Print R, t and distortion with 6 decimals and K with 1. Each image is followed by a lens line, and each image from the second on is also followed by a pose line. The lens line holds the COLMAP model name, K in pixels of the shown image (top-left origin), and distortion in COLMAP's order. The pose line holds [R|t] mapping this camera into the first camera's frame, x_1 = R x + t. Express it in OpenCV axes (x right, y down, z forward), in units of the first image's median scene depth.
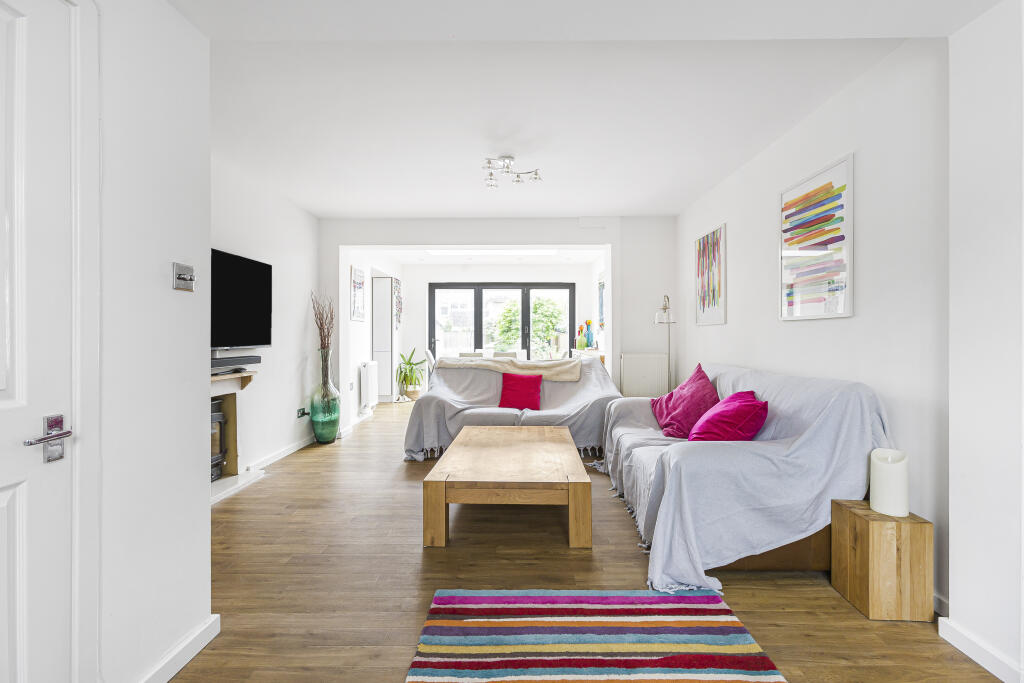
lens RADIAL K [[457.7, 0, 511.1], [0, 457.7, 336.7], [0, 0, 1]] dist [-0.002433, 0.000661]
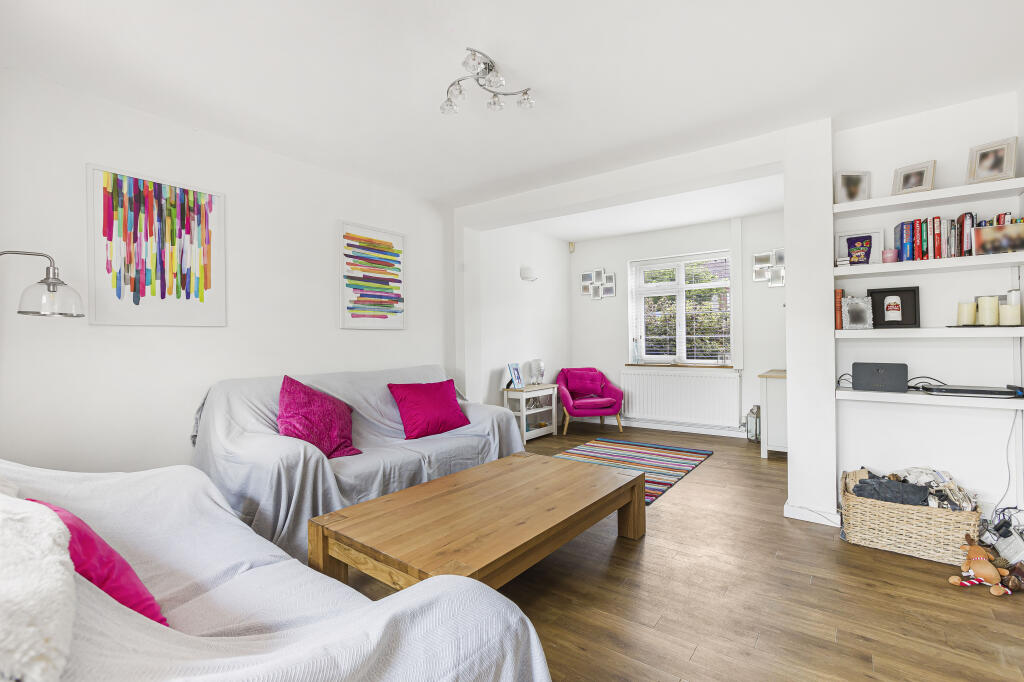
lens RADIAL K [[465.0, 0, 520.8], [0, 465.0, 340.8], [0, 0, 1]] dist [0.000624, 0.000847]
pose [[-0.817503, 0.008658, 0.575859, -0.296900], [0.012458, 0.999919, 0.002652, -0.000023], [-0.575790, 0.009342, -0.817545, 1.045453]]
